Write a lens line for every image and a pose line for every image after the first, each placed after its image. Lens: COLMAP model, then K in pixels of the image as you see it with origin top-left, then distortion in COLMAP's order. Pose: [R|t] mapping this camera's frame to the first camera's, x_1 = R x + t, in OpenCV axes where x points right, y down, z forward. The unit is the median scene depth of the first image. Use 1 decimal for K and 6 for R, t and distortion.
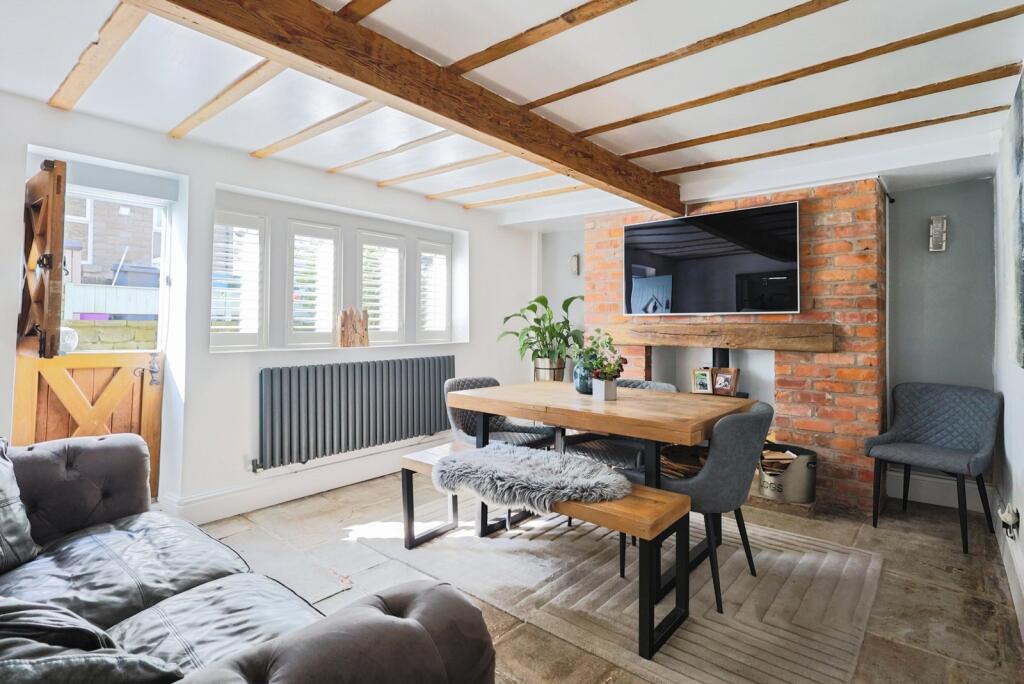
lens RADIAL K [[518.0, 0, 509.9], [0, 518.0, 318.3], [0, 0, 1]] dist [0.001866, 0.000295]
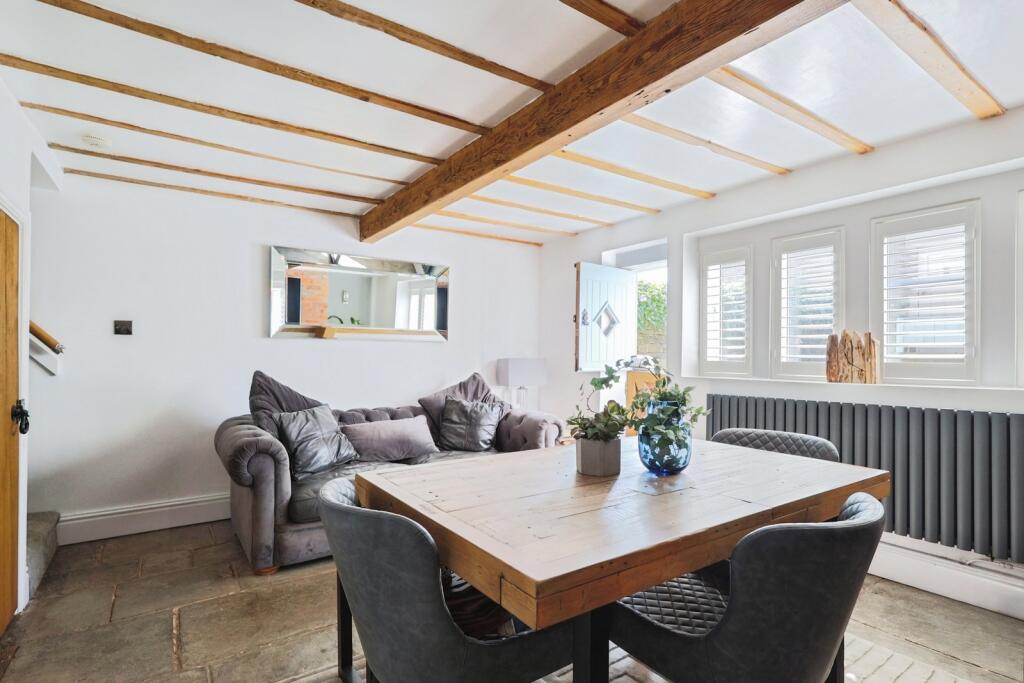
lens RADIAL K [[504.8, 0, 510.8], [0, 504.8, 353.5], [0, 0, 1]] dist [0.000148, 0.000549]
pose [[-0.243827, -0.009269, -0.969775, 0.571930], [0.006329, 0.999918, -0.011149, 0.019944], [0.969798, -0.008856, -0.243748, 0.782874]]
